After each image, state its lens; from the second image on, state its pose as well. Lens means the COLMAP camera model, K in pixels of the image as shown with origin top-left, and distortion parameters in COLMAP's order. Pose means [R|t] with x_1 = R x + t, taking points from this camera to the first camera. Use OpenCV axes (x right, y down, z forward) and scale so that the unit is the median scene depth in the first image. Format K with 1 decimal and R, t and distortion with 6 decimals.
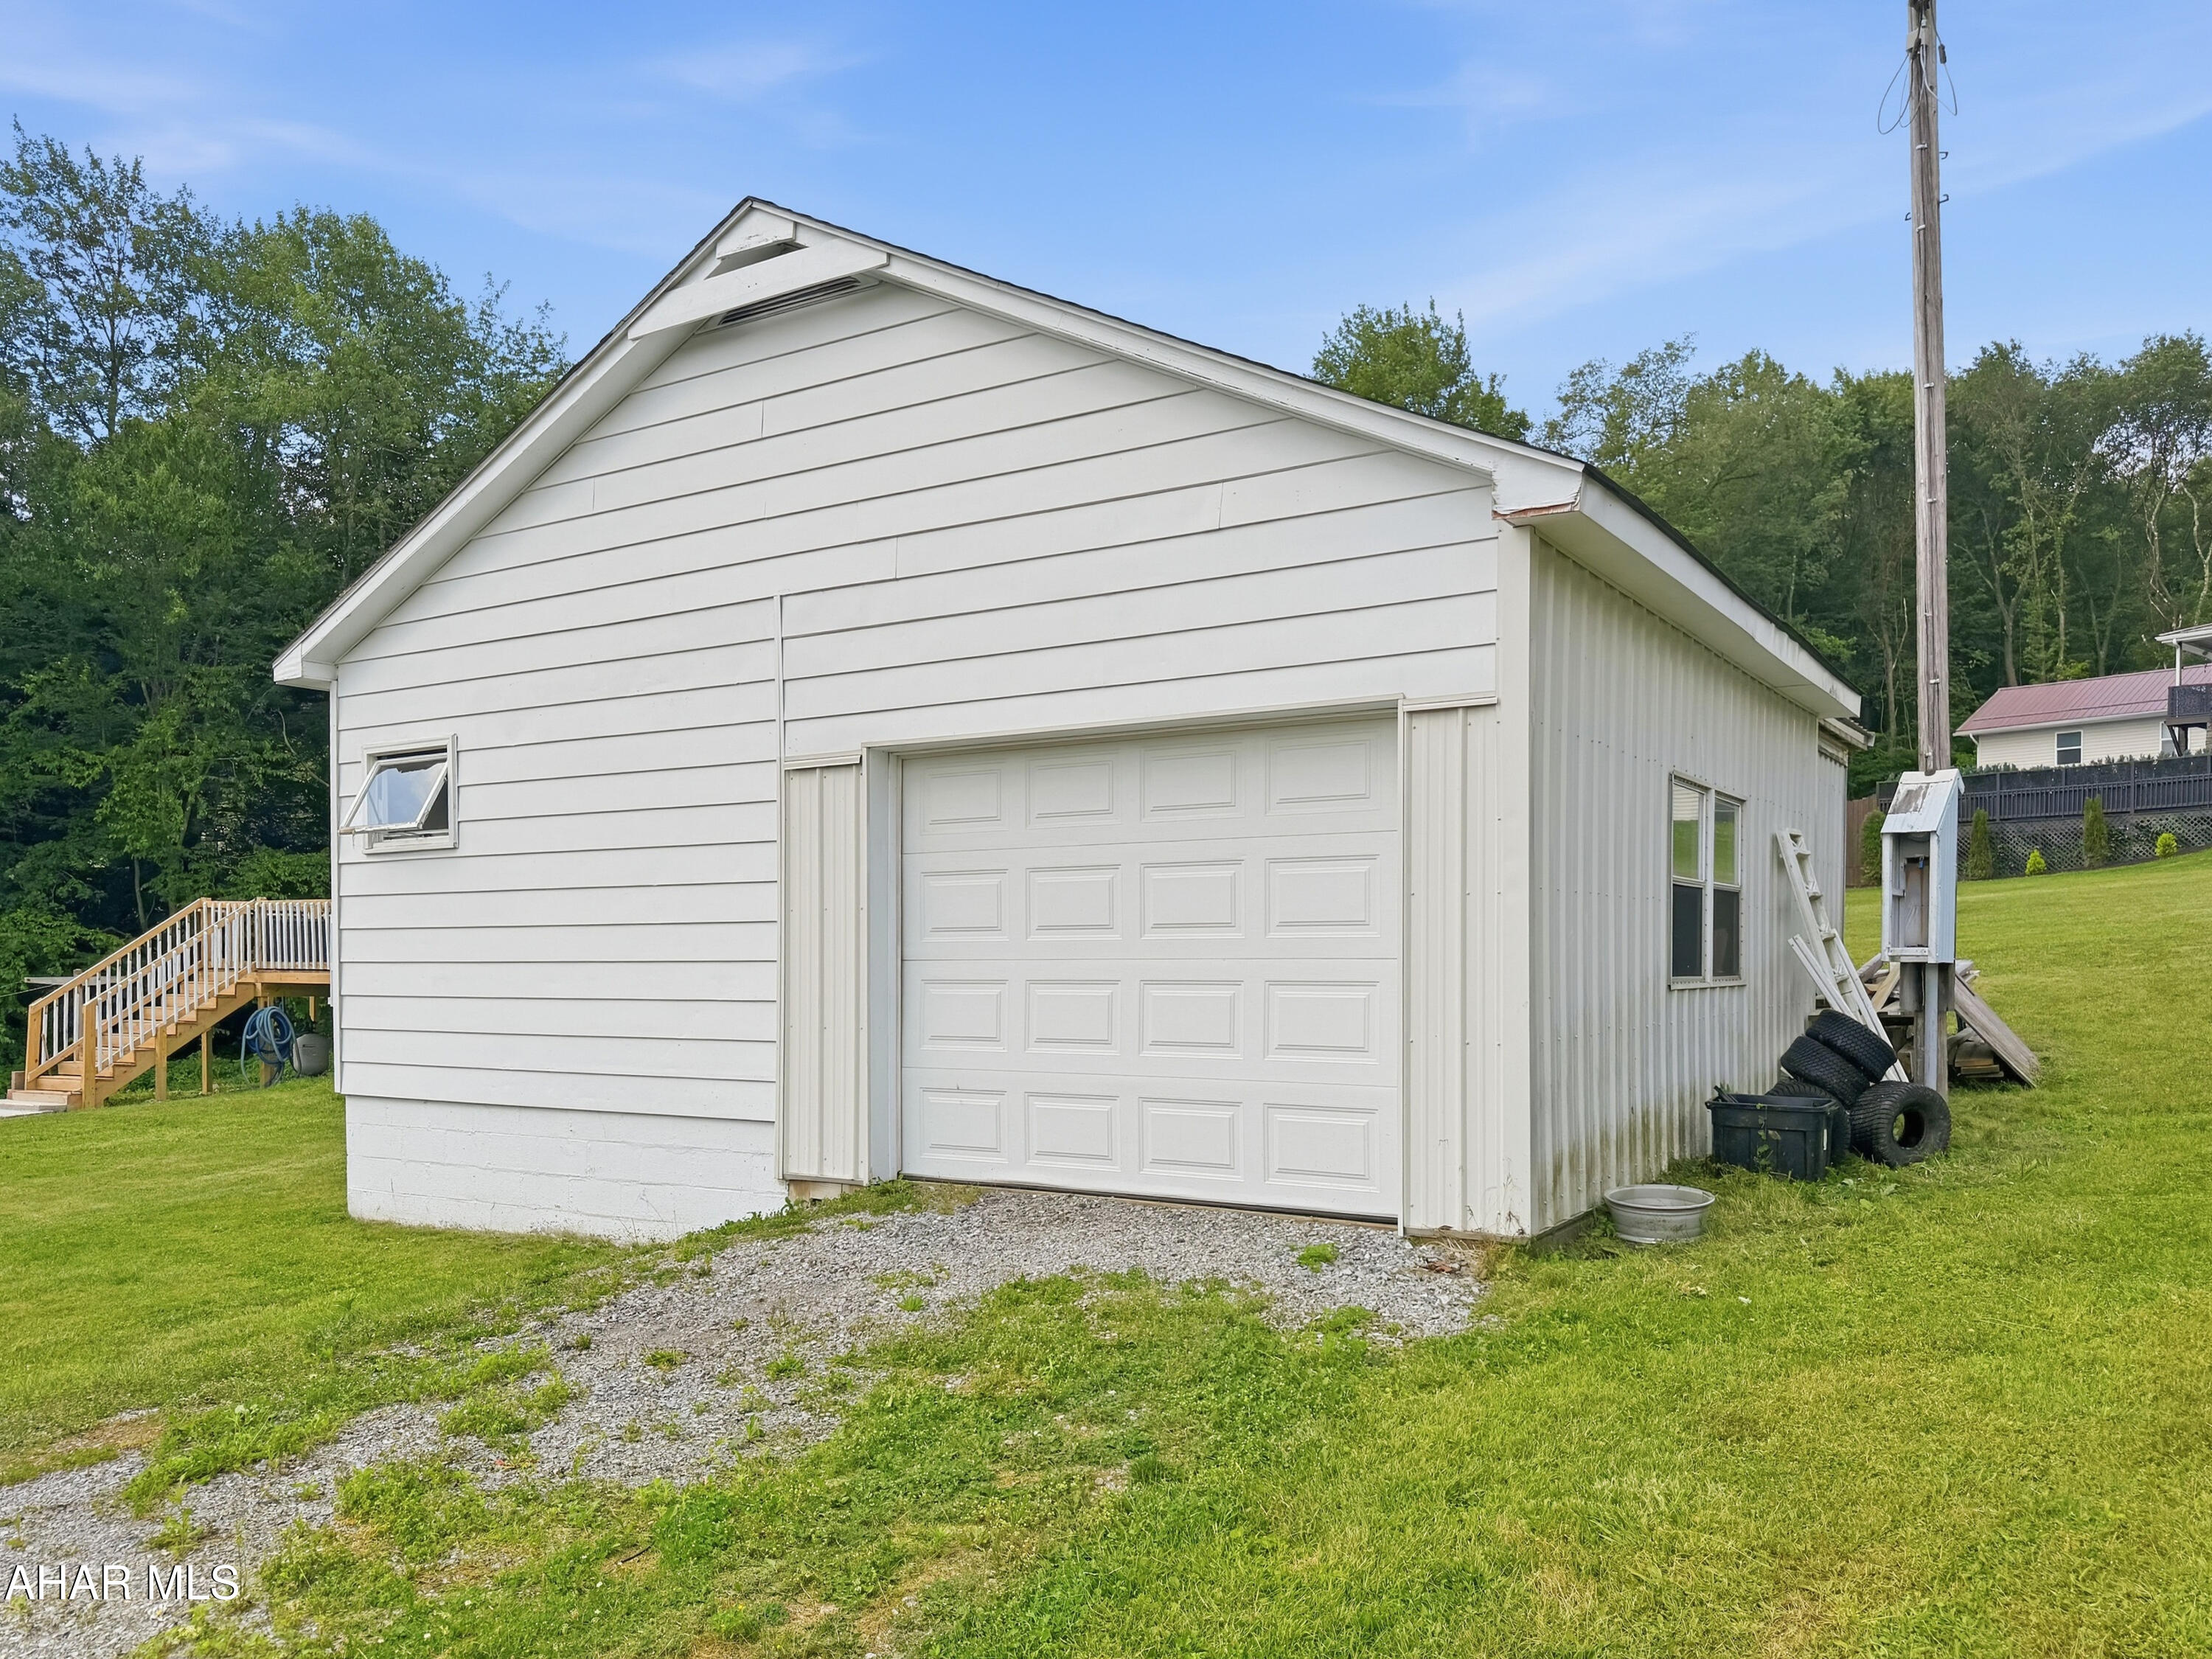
lens RADIAL K [[1542.8, 0, 1106.2], [0, 1542.8, 882.6], [0, 0, 1]] dist [0.005445, 0.000543]
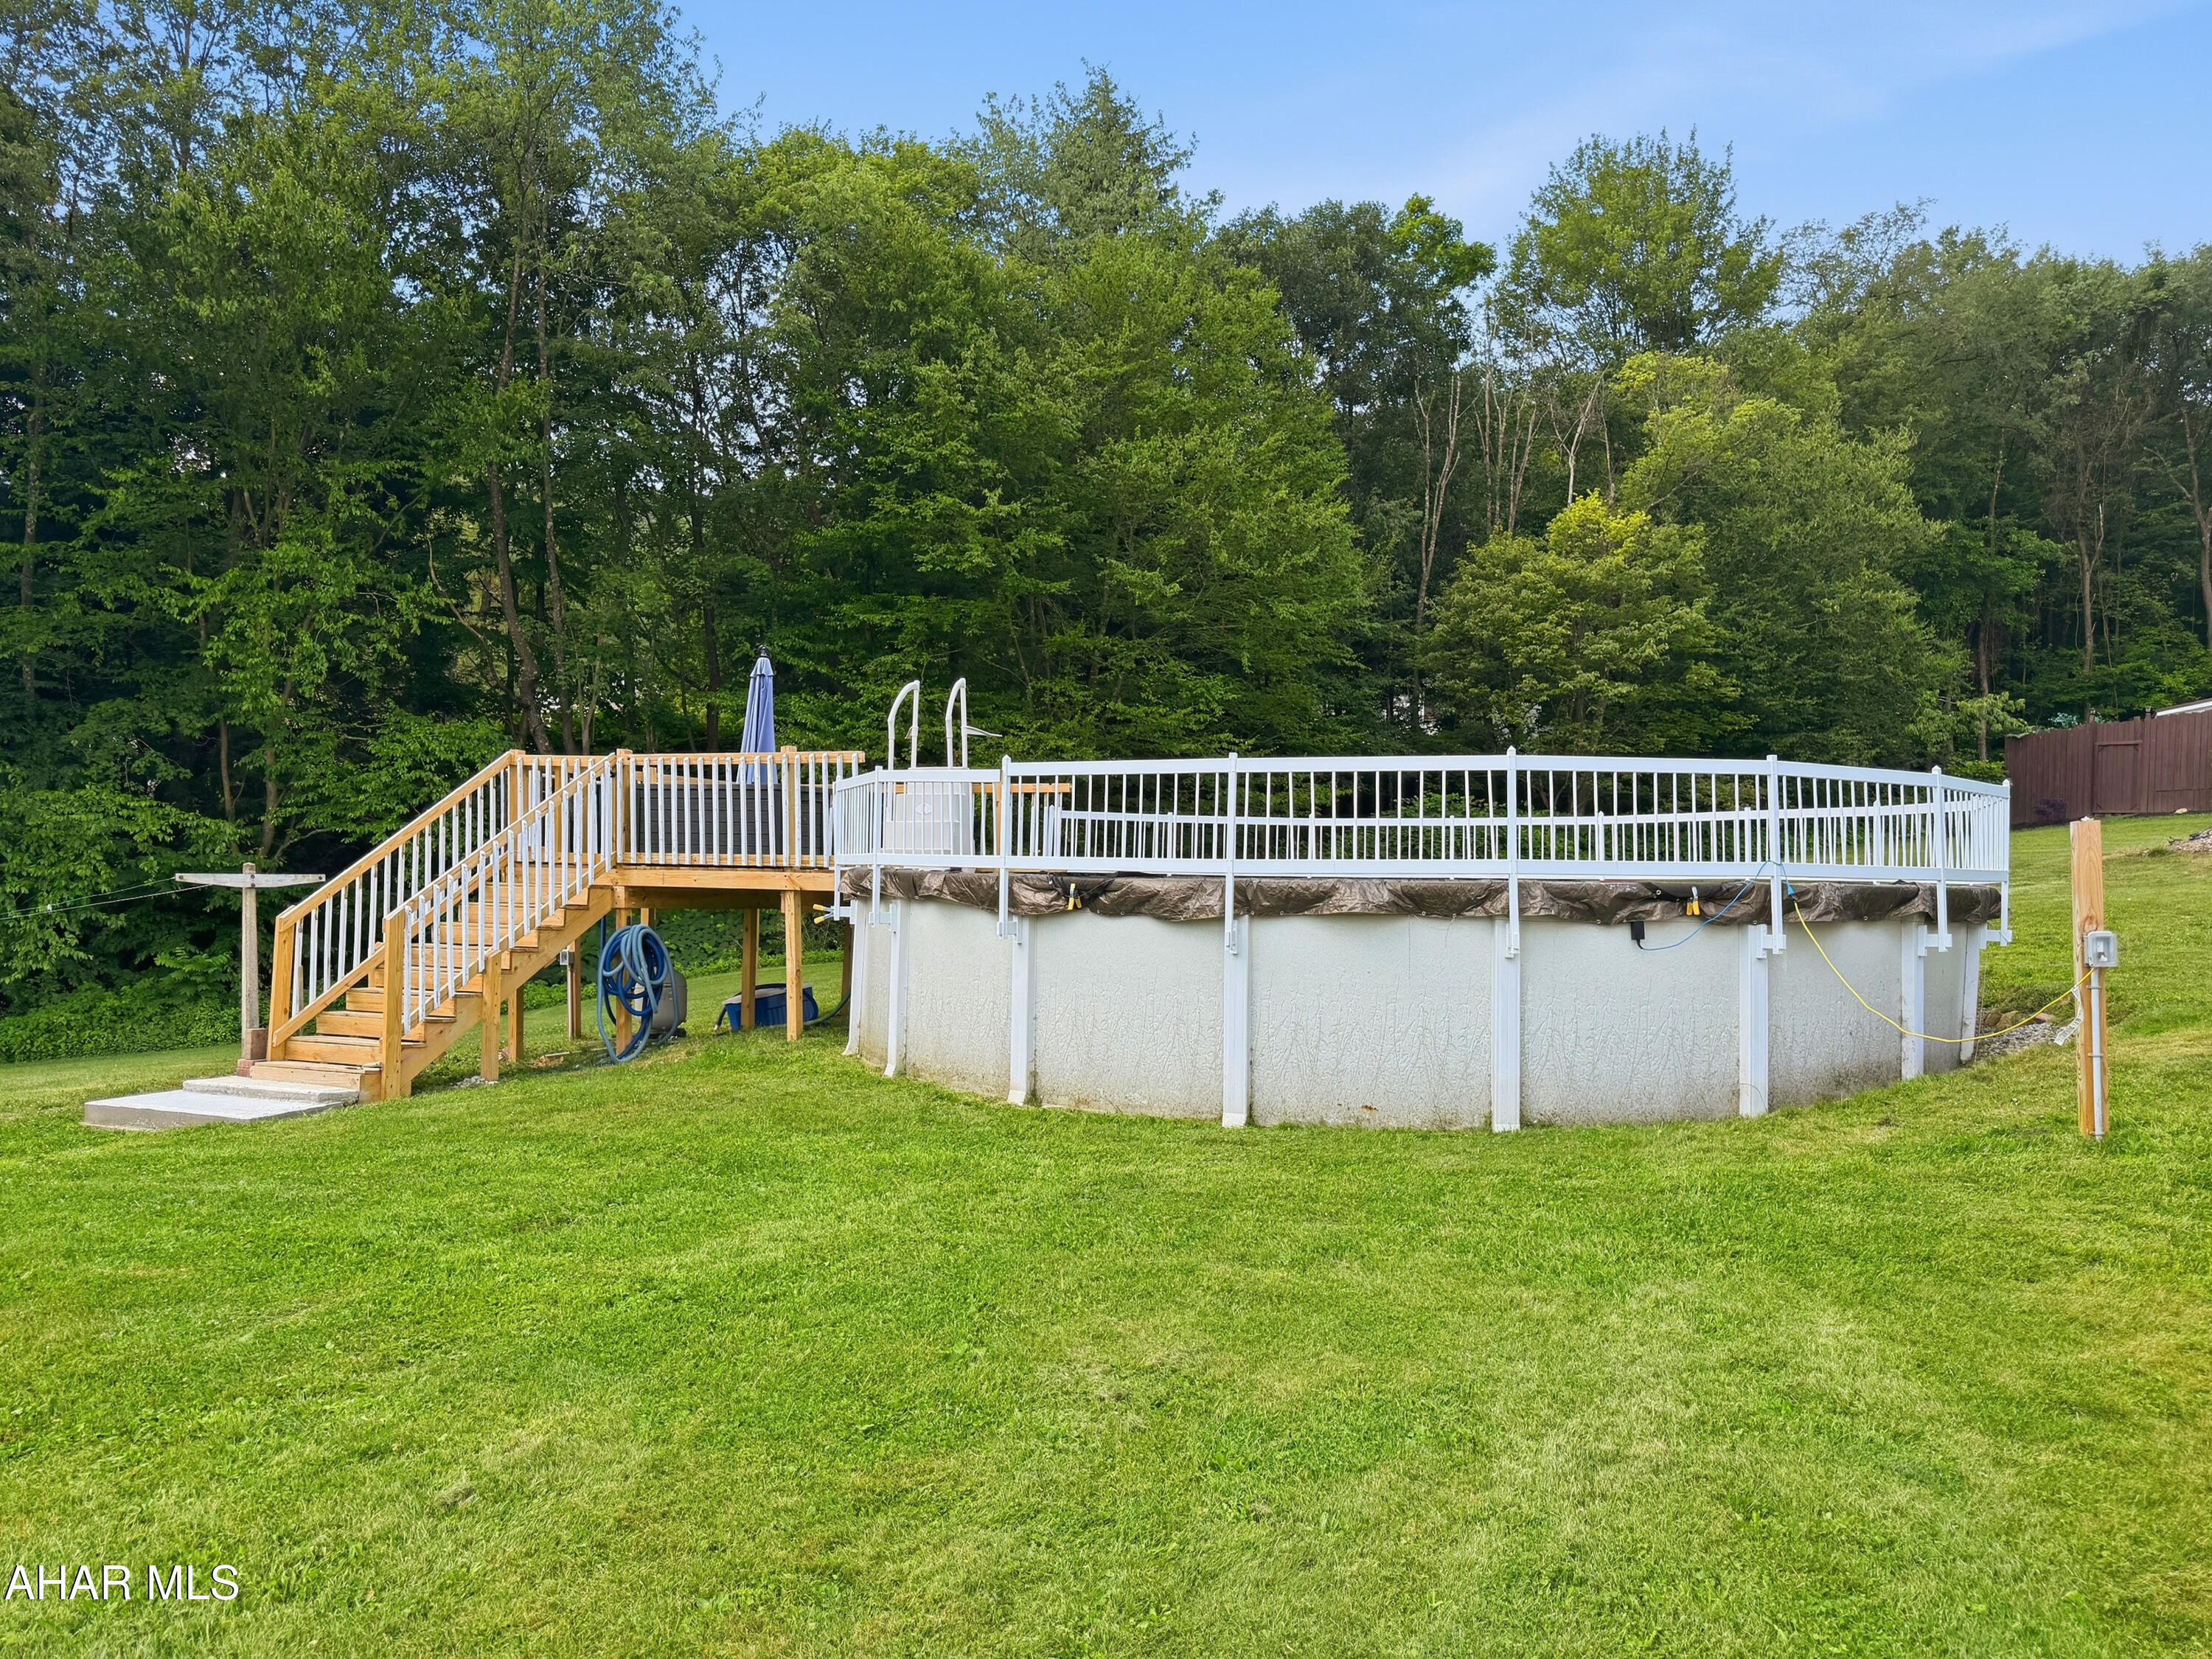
lens RADIAL K [[1550.5, 0, 1106.0], [0, 1550.5, 829.5], [0, 0, 1]] dist [0.002386, -0.000529]
pose [[0.999210, 0.018643, 0.035090, -0.376063], [-0.019120, 0.999729, 0.013308, 0.030030], [-0.034833, -0.013969, 0.999296, 0.373348]]
